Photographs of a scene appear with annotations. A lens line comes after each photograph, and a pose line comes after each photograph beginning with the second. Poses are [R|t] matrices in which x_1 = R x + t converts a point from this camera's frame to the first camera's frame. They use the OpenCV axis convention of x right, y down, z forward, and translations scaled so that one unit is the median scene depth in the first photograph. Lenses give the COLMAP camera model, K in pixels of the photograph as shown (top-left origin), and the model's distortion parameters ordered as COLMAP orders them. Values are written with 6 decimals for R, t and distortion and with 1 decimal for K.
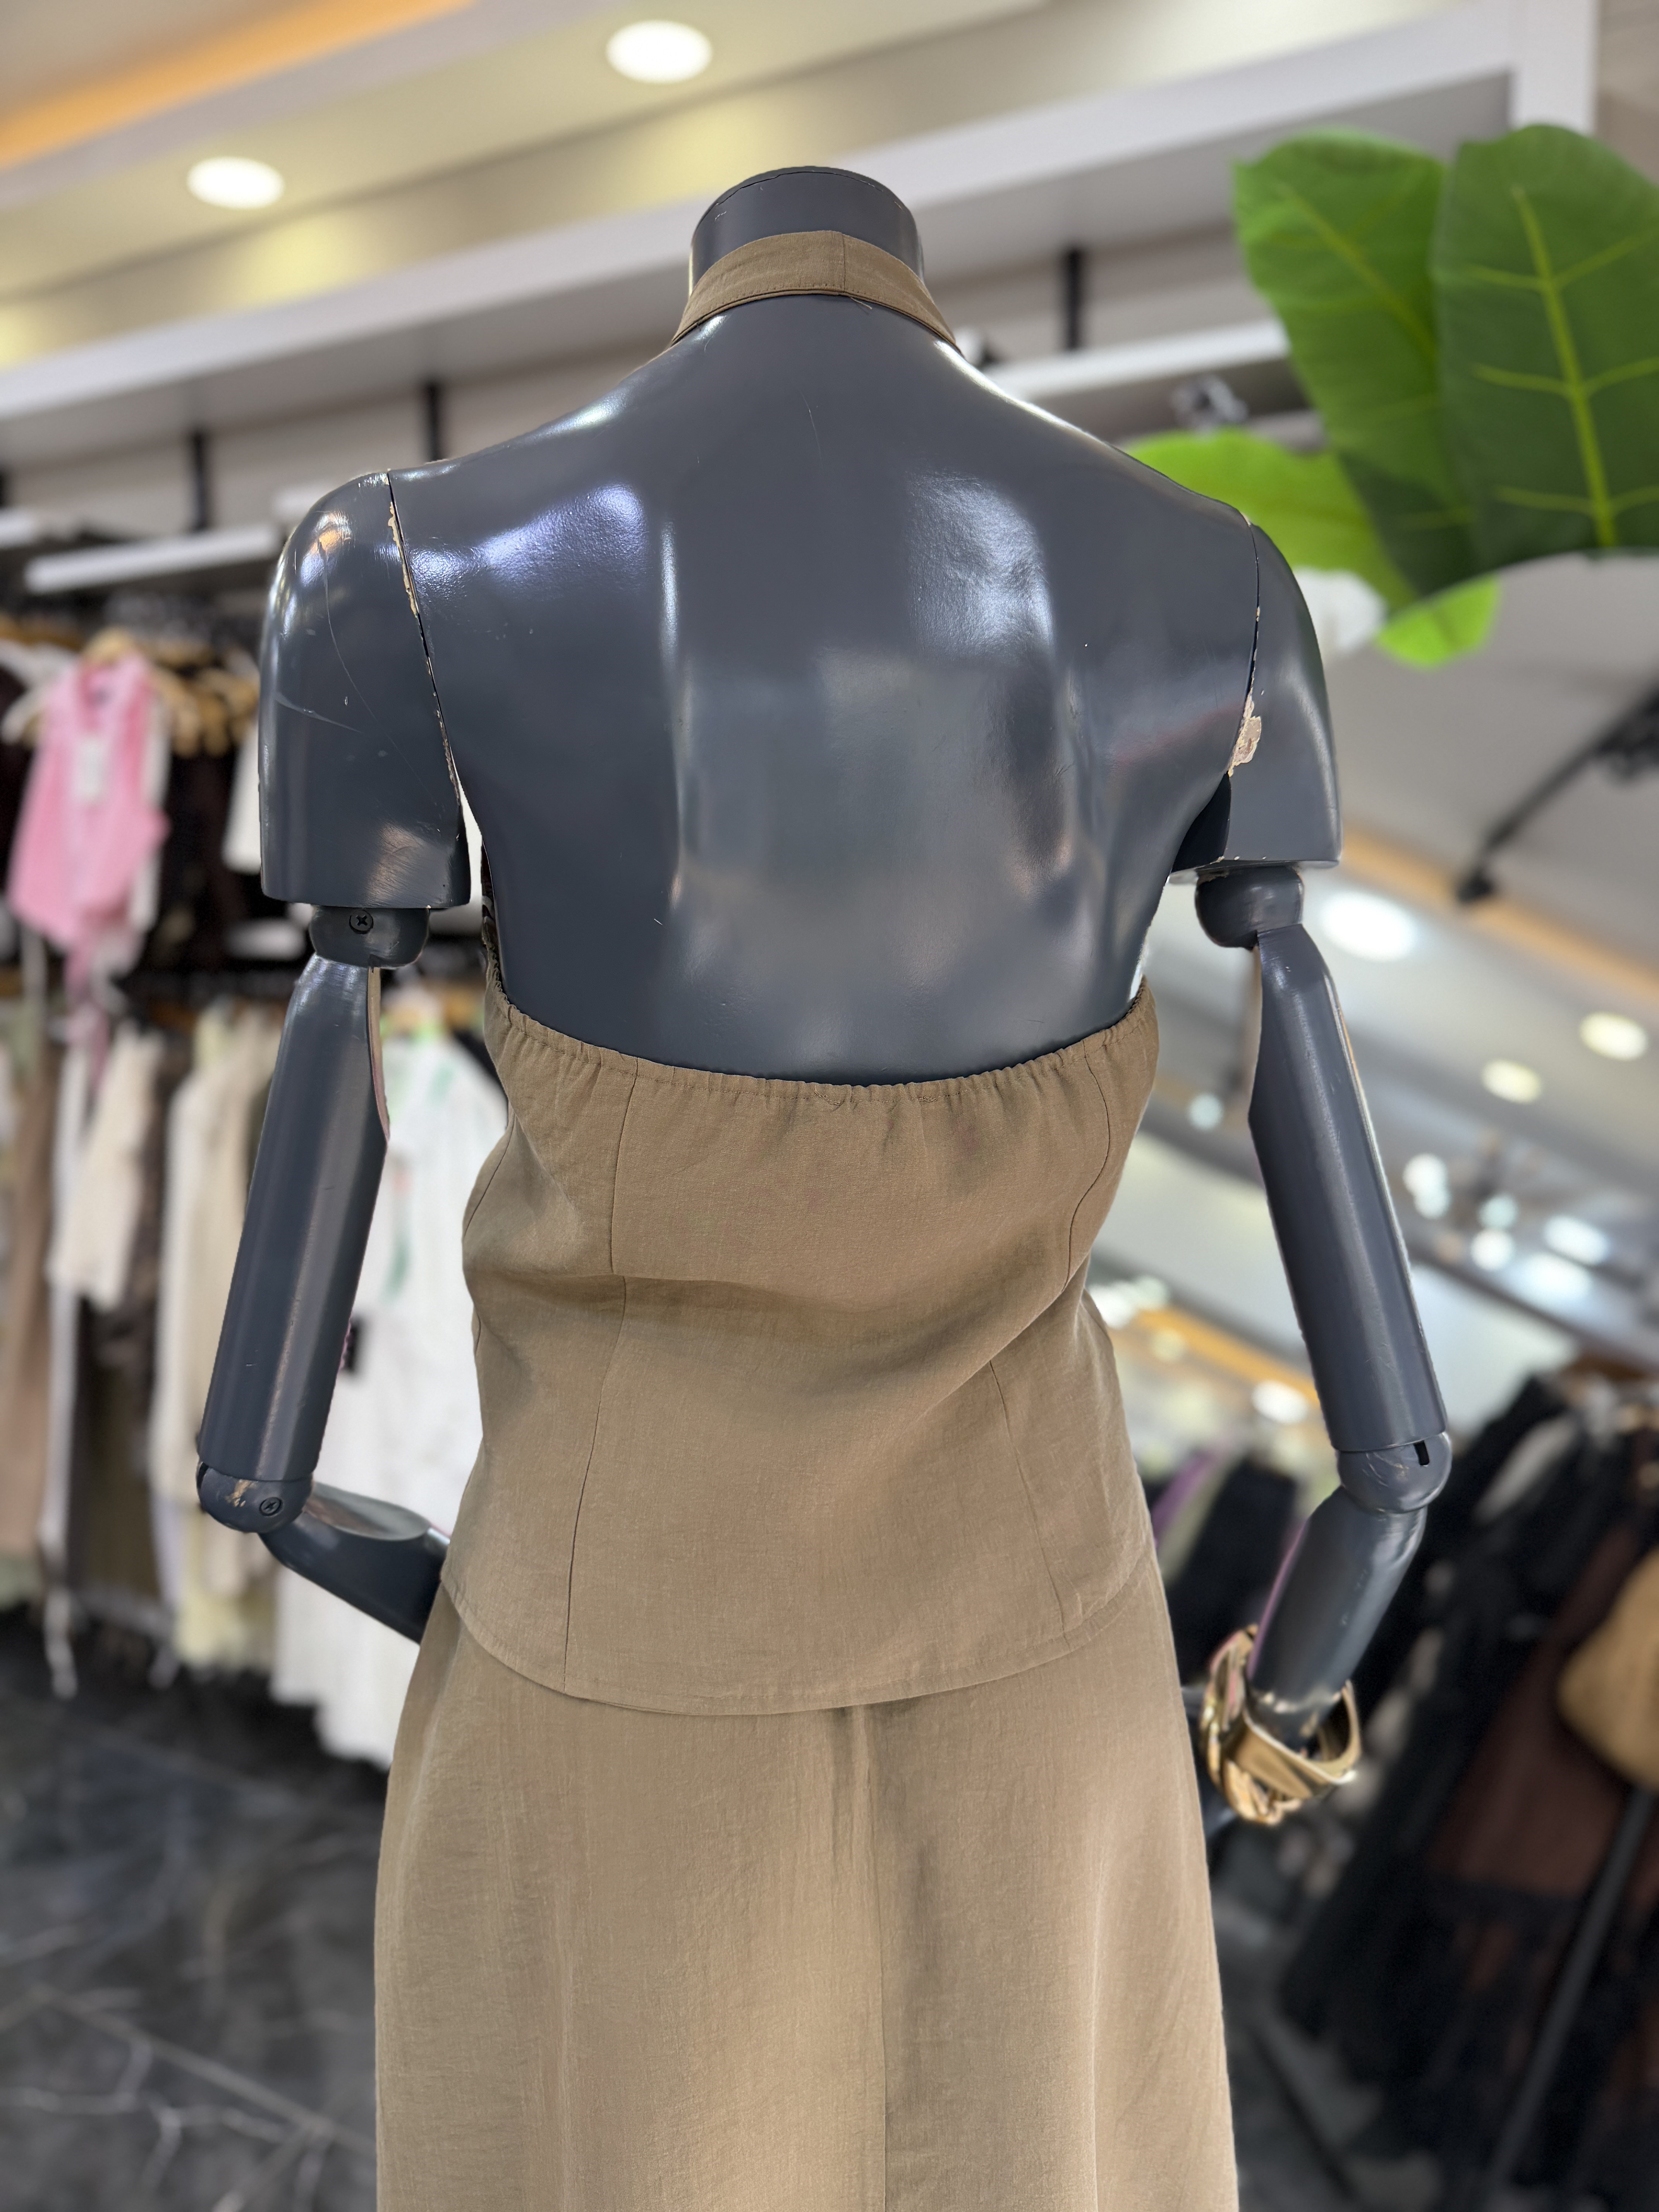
lens RADIAL K [[1620.9, 0, 826.3], [0, 1620.9, 1060.3], [0, 0, 1]] dist [0.084683, -0.152190]
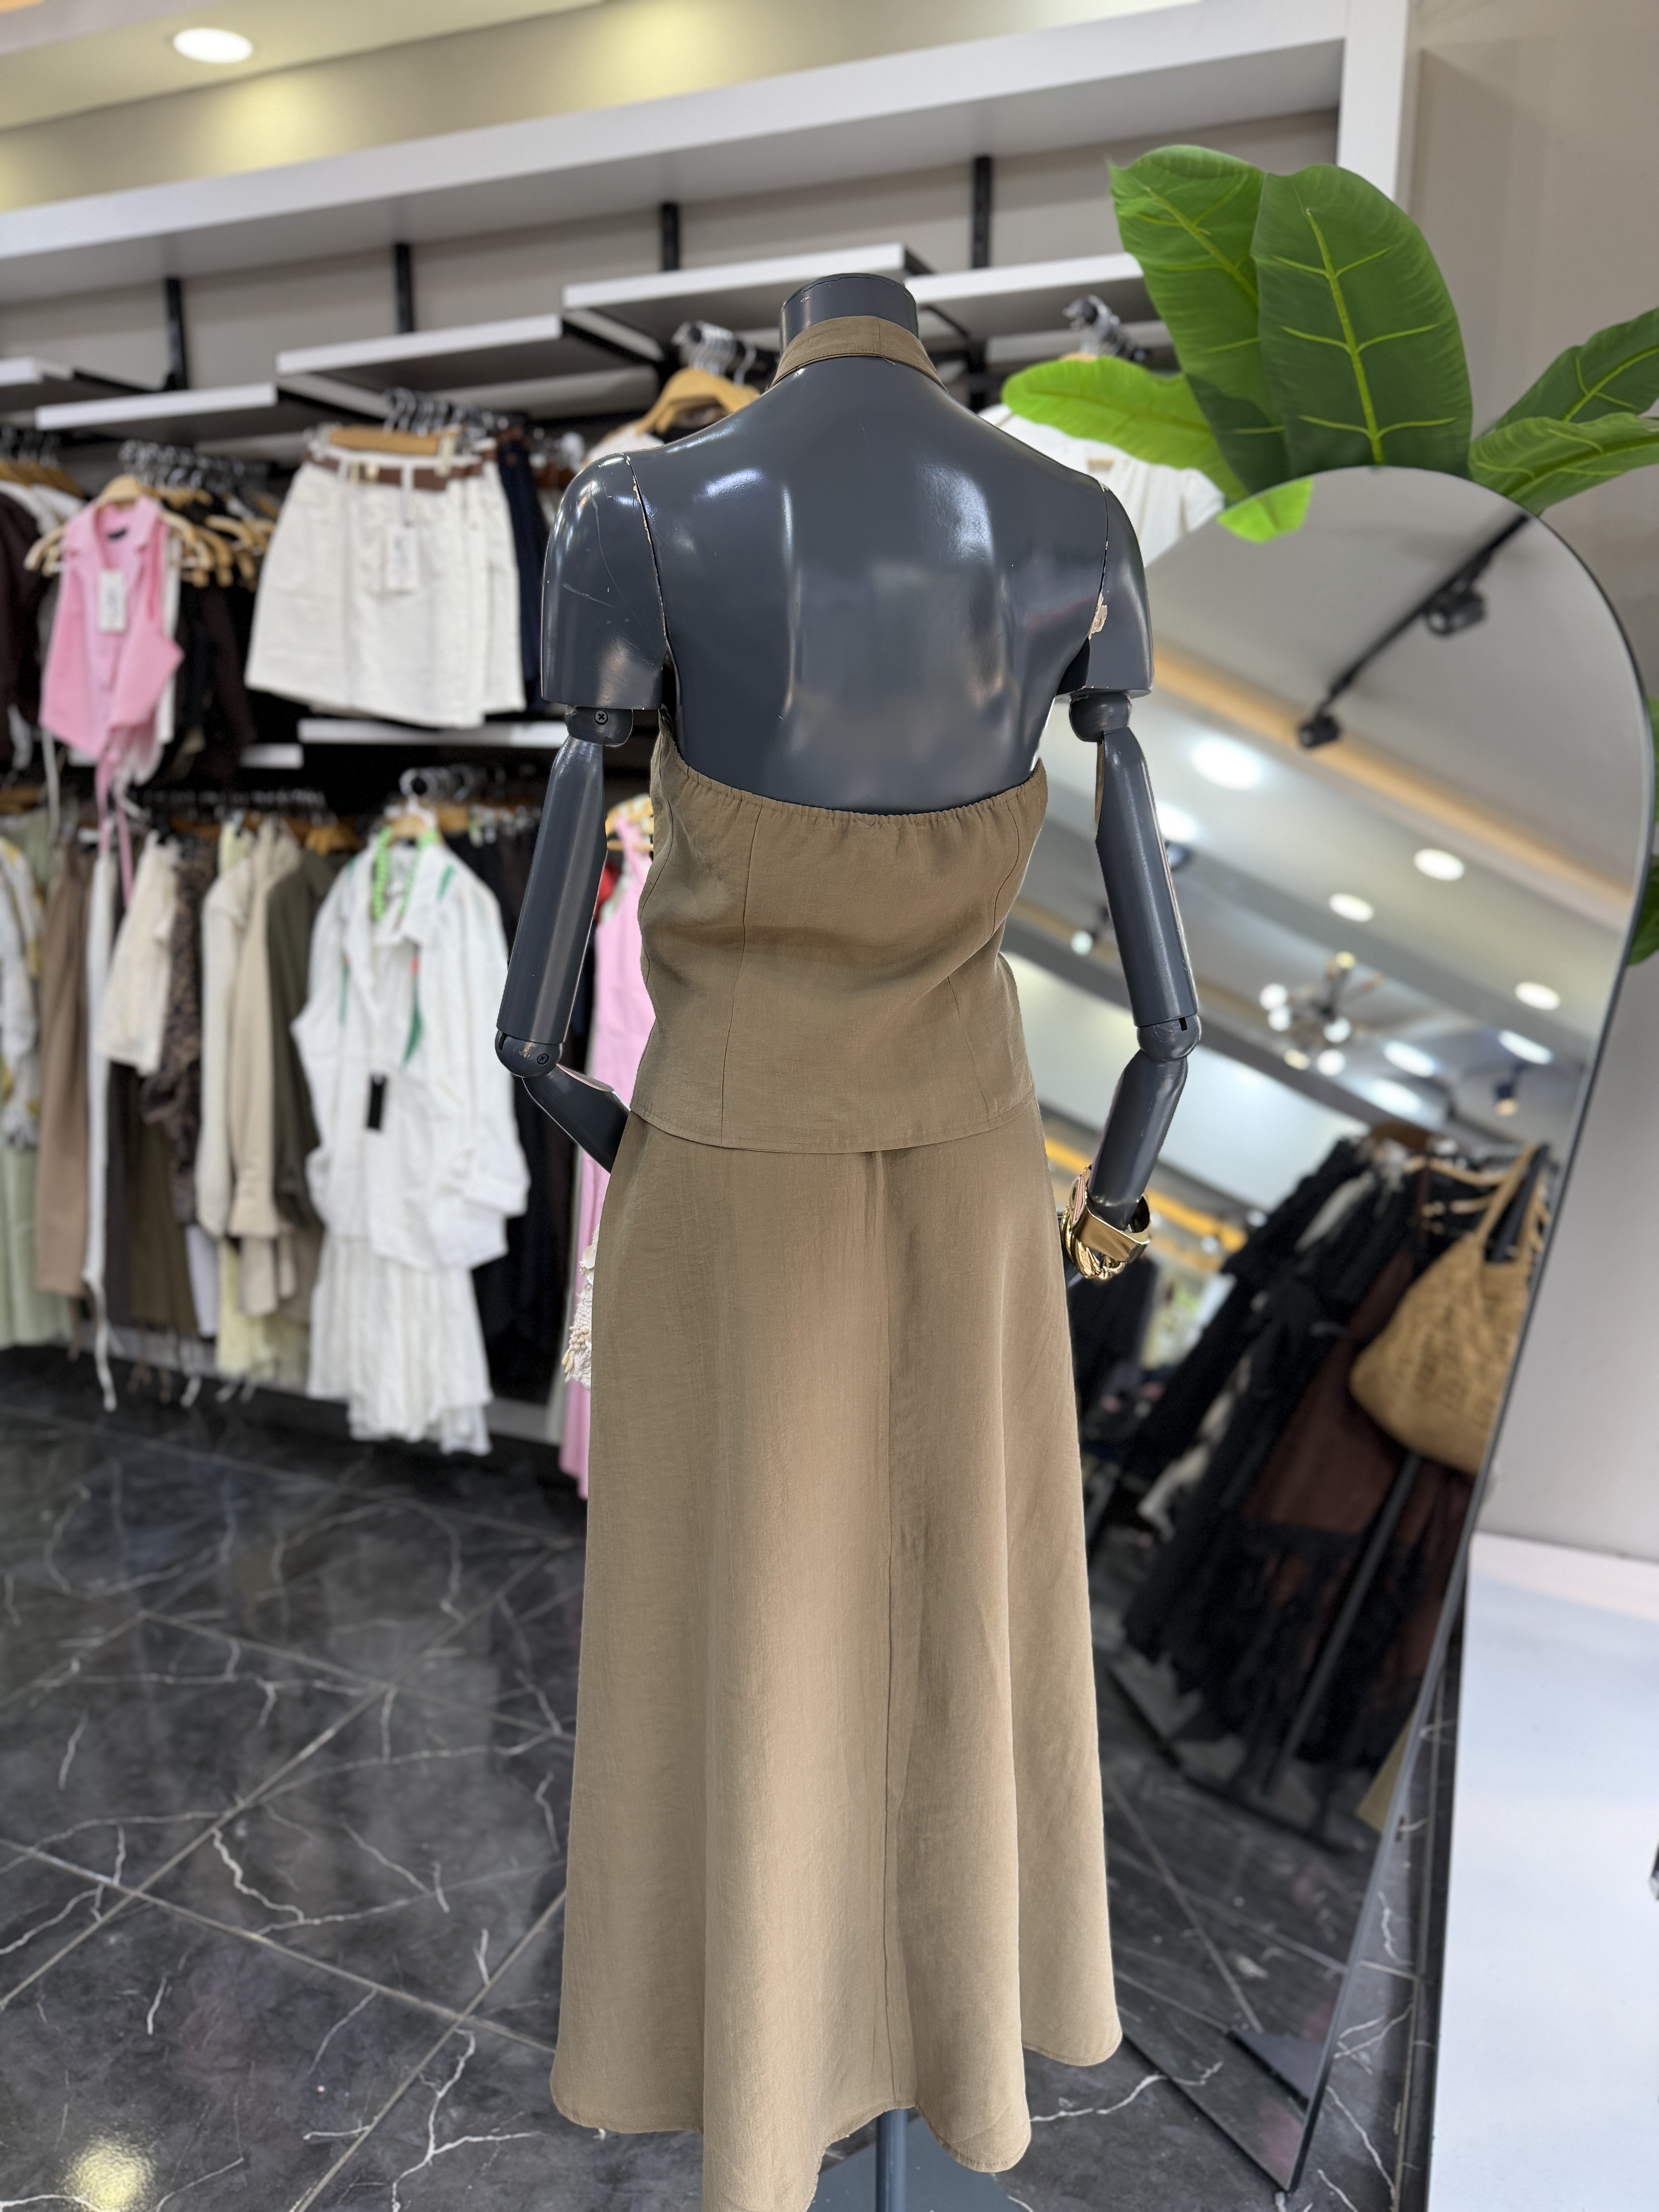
lens RADIAL K [[1655.1, 0, 828.0], [0, 1655.1, 1102.0], [0, 0, 1]] dist [0.078912, -0.064651]
pose [[0.997105, -0.005679, 0.075819, -0.157339], [-0.002948, 0.993568, 0.113196, 0.107612], [-0.075975, -0.113092, 0.990676, -0.741018]]
